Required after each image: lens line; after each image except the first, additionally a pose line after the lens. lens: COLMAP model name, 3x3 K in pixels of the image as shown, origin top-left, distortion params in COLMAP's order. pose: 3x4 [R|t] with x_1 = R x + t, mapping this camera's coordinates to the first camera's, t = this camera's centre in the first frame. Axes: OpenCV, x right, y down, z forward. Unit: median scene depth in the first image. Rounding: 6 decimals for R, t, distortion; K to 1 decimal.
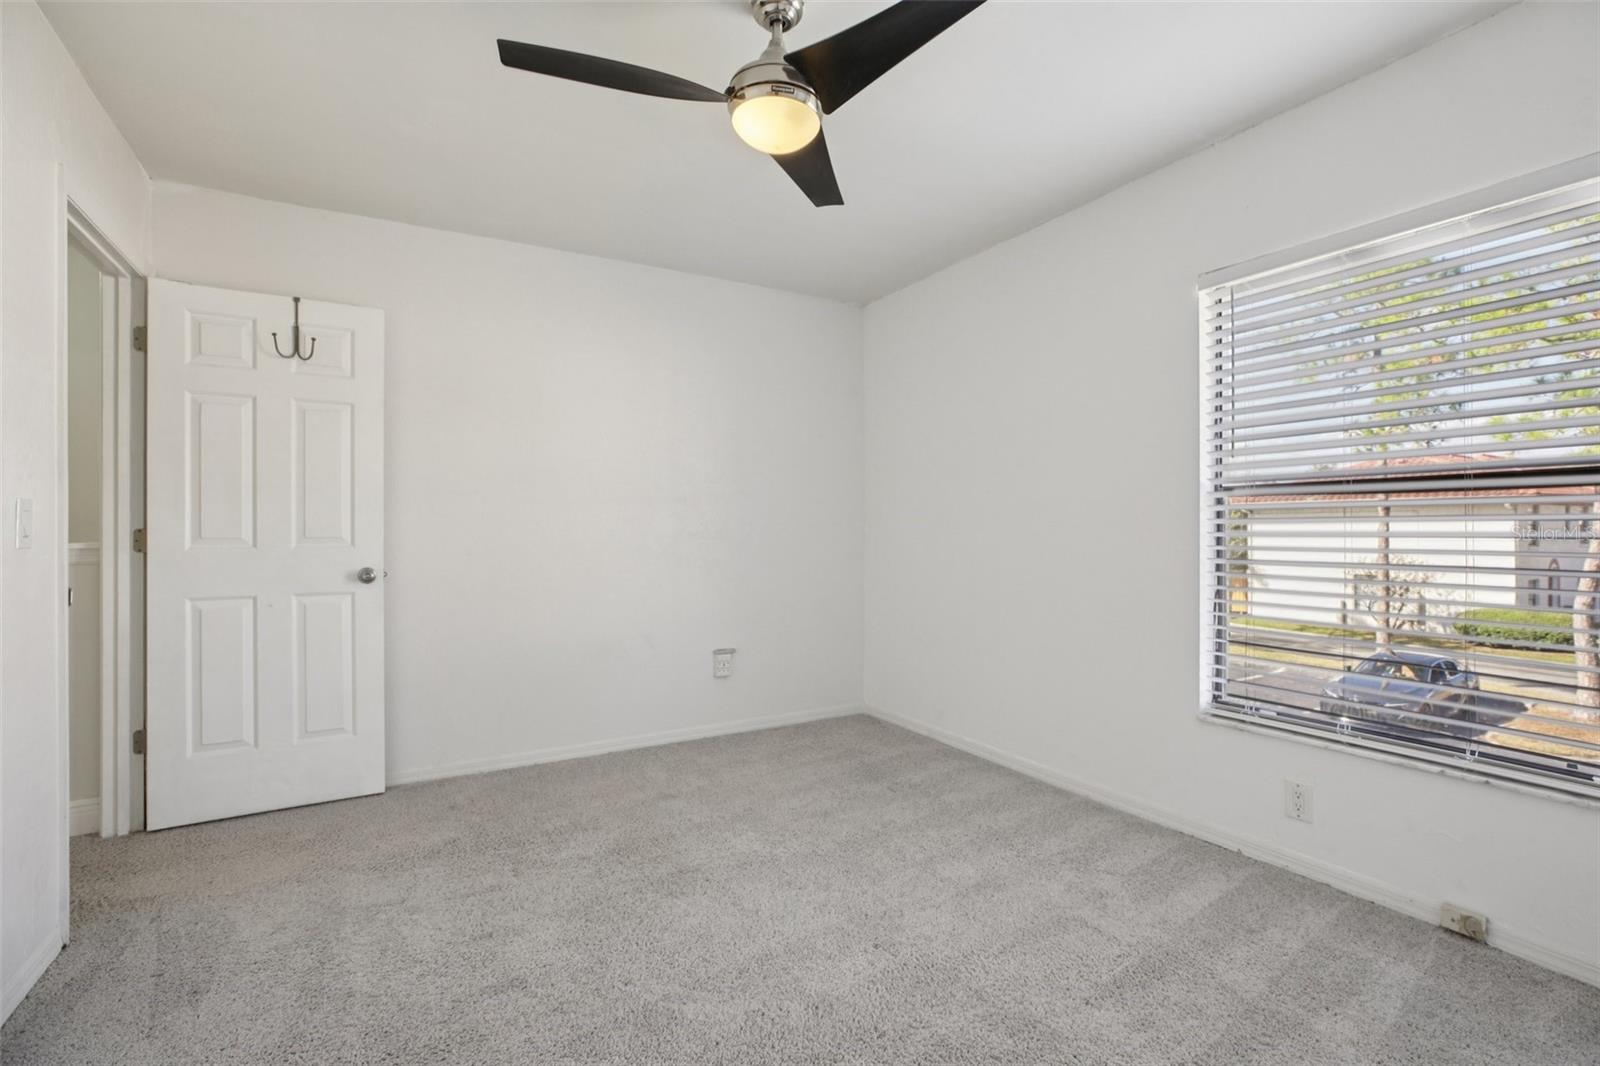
lens RADIAL K [[721.2, 0, 804.3], [0, 721.2, 535.0], [0, 0, 1]] dist [-0.009212, 0.002222]
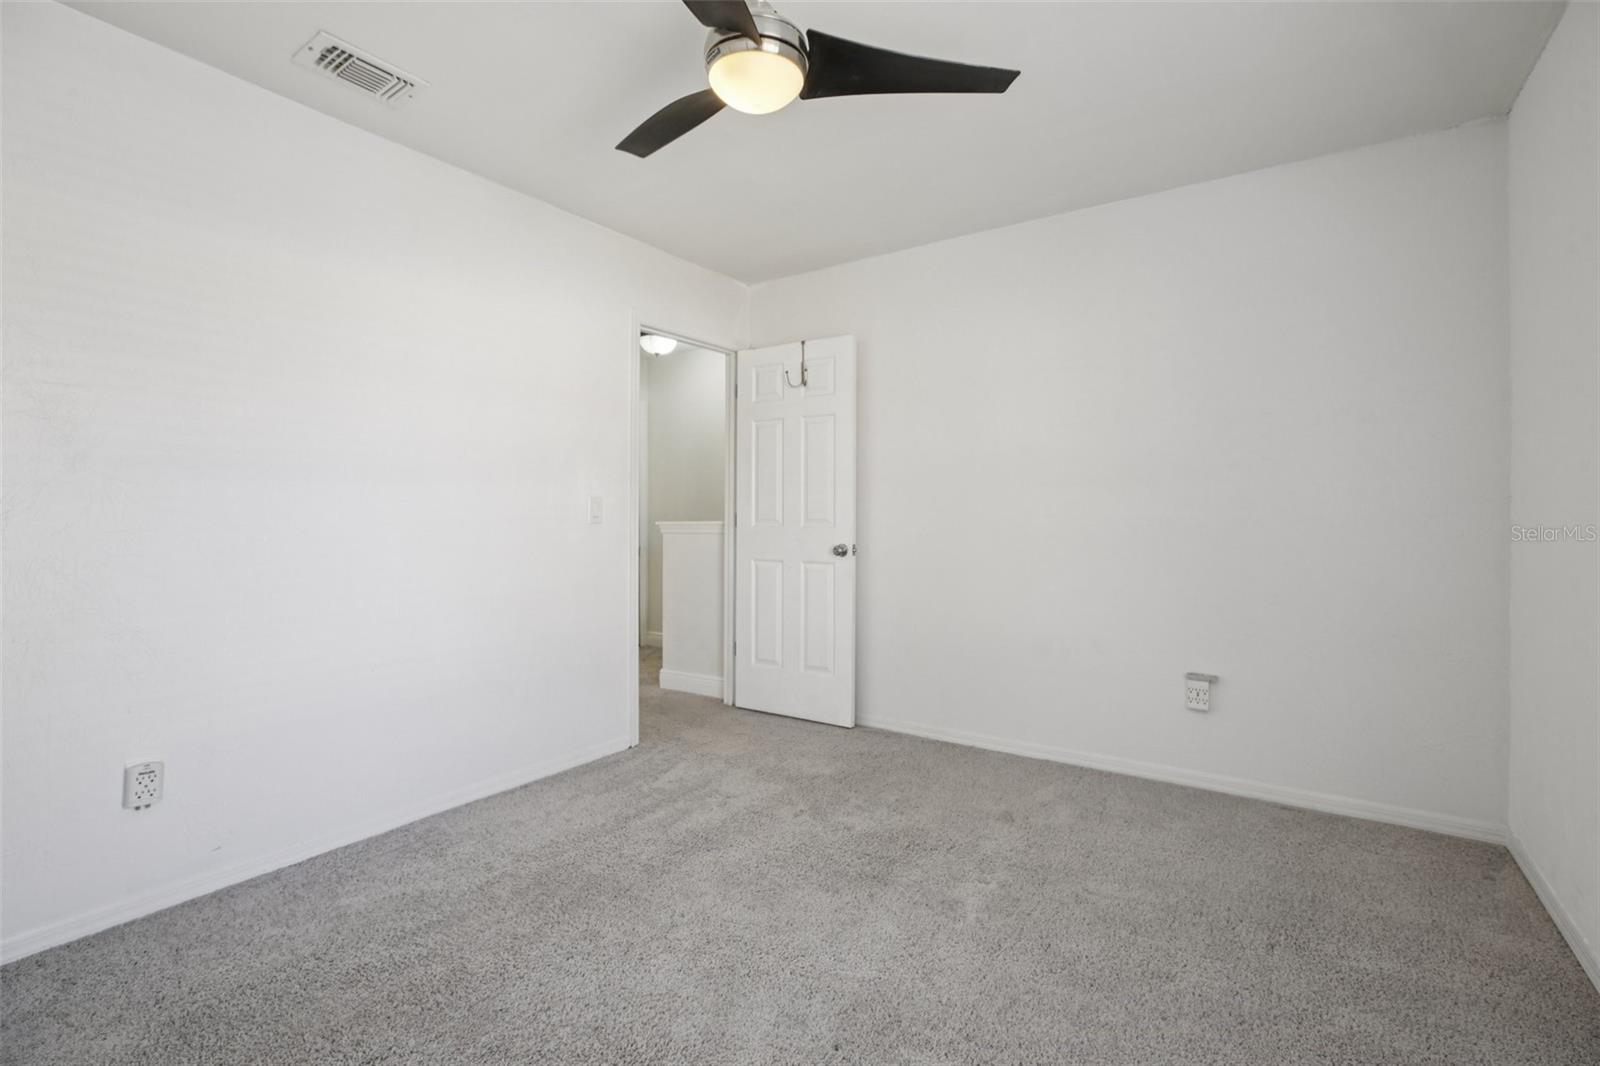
lens RADIAL K [[721.2, 0, 809.6], [0, 721.2, 516.4], [0, 0, 1]] dist [-0.009212, 0.002222]
pose [[0.444132, 0.004987, -0.895947, 0.498542], [-0.011287, 0.999936, -0.000029, -0.001727], [0.895890, 0.010125, 0.444160, 0.398516]]
